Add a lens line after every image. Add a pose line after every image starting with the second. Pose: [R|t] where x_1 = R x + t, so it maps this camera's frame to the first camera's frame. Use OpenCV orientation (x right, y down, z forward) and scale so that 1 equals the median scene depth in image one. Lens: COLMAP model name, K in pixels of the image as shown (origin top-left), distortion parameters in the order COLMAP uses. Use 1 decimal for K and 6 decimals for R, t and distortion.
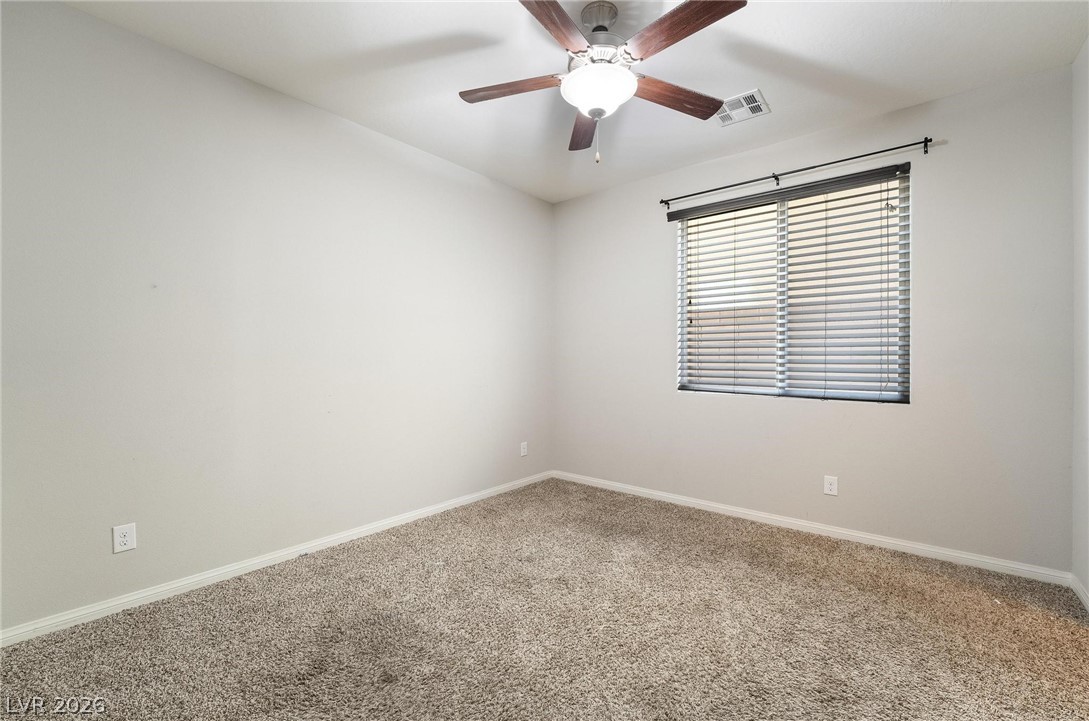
lens RADIAL K [[452.6, 0, 560.0], [0, 452.6, 373.2], [0, 0, 1]] dist [-0.014611, -0.000152]
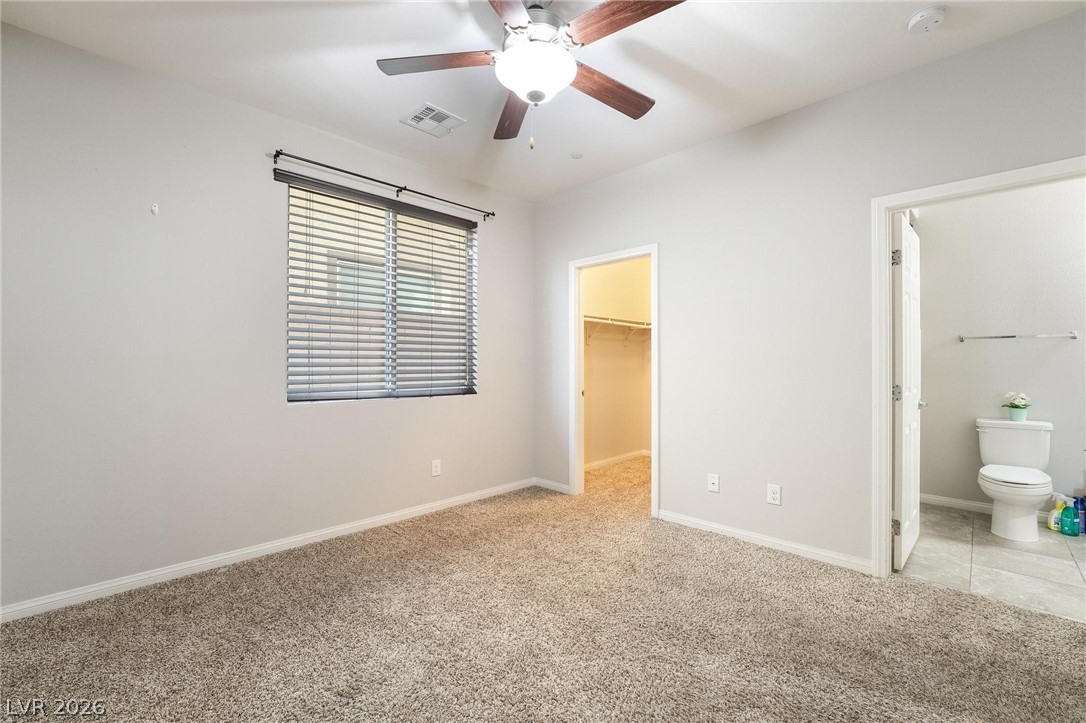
lens RADIAL K [[451.5, 0, 535.5], [0, 451.5, 373.1], [0, 0, 1]] dist [-0.020156, 0.001230]
pose [[0.118467, -0.024578, 0.992654, -0.536642], [0.031621, 0.999280, 0.020969, -0.018312], [-0.992454, 0.028905, 0.119159, 0.575753]]
